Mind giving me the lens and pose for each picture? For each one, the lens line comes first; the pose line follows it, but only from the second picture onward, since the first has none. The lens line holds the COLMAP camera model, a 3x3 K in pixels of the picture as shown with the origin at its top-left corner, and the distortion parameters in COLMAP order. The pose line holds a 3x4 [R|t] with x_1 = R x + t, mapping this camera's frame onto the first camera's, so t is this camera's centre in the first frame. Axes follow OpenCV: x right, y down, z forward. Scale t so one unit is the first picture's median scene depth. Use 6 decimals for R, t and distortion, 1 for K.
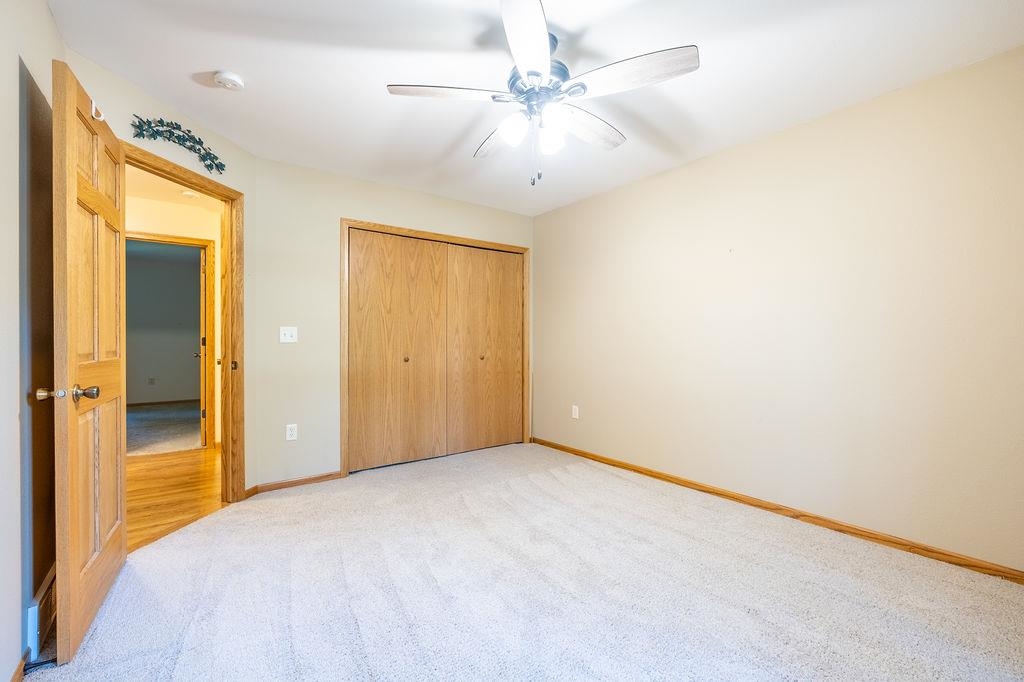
lens RADIAL K [[441.5, 0, 508.3], [0, 441.5, 340.7], [0, 0, 1]] dist [-0.012564, -0.000195]
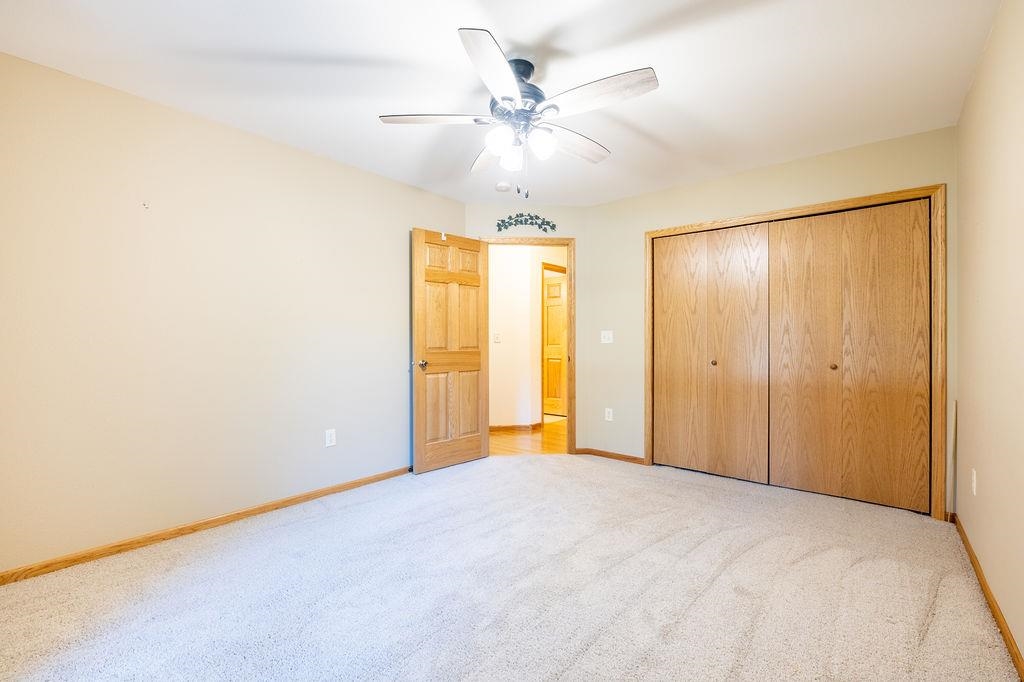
lens RADIAL K [[441.5, 0, 510.6], [0, 441.5, 341.4], [0, 0, 1]] dist [-0.012564, -0.000195]
pose [[0.209036, 0.001664, -0.977907, 0.539781], [-0.002693, 0.999996, 0.001126, -0.001870], [0.977904, 0.002398, 0.209039, 0.362562]]
